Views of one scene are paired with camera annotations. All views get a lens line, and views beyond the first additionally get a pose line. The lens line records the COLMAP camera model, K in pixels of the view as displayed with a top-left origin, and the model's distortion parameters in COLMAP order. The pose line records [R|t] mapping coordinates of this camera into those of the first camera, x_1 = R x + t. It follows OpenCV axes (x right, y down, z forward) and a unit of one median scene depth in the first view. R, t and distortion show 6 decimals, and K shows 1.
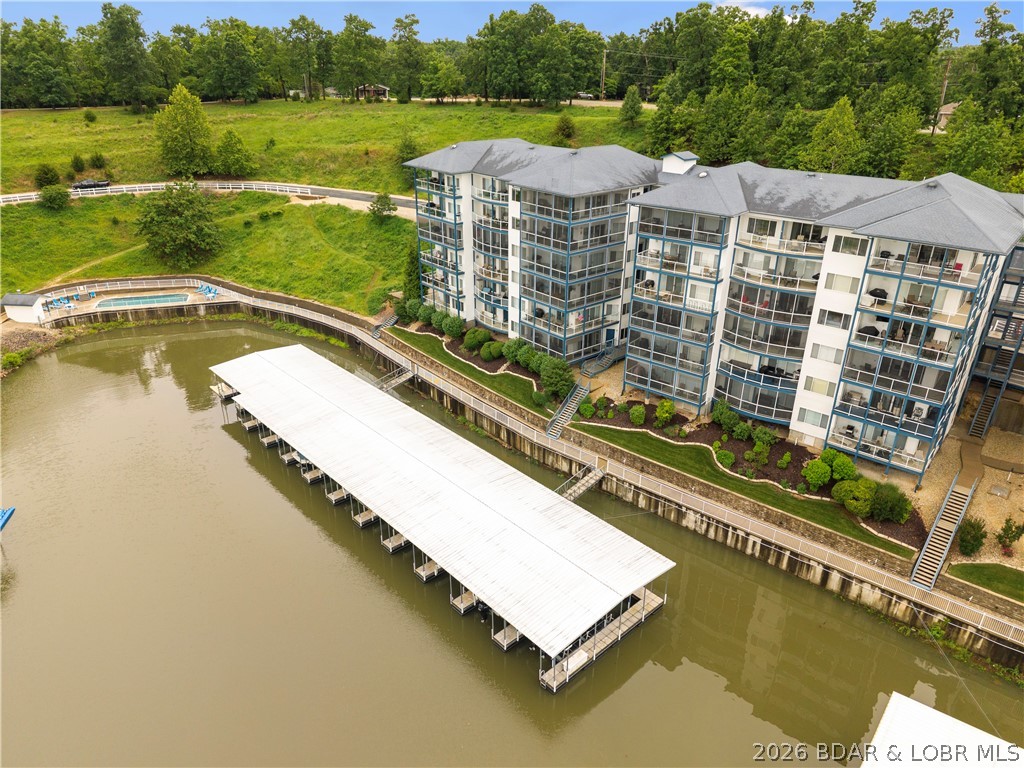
lens RADIAL K [[710.8, 0, 512.0], [0, 710.8, 384.0], [0, 0, 1]] dist [0.002155, 0.001967]
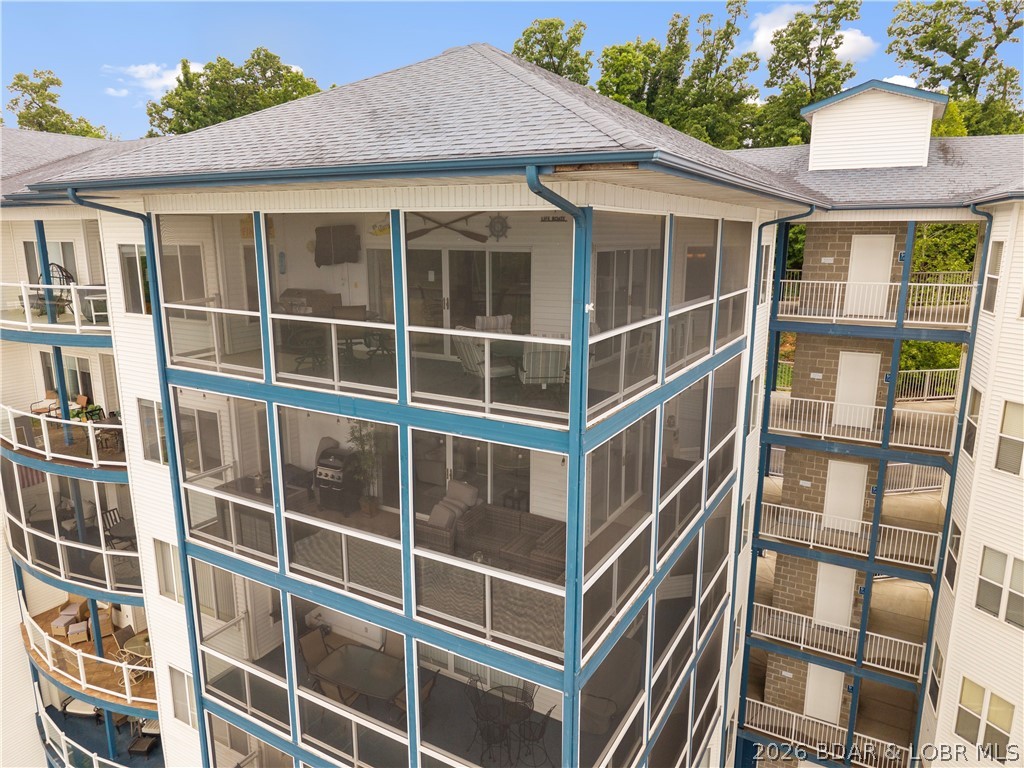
lens RADIAL K [[710.8, 0, 512.0], [0, 710.8, 384.0], [0, 0, 1]] dist [0.002155, 0.001967]
pose [[0.943061, -0.077731, 0.323411, 0.032552], [0.144987, 0.971143, -0.189369, -0.196772], [-0.299358, 0.225477, 0.927116, 0.826127]]
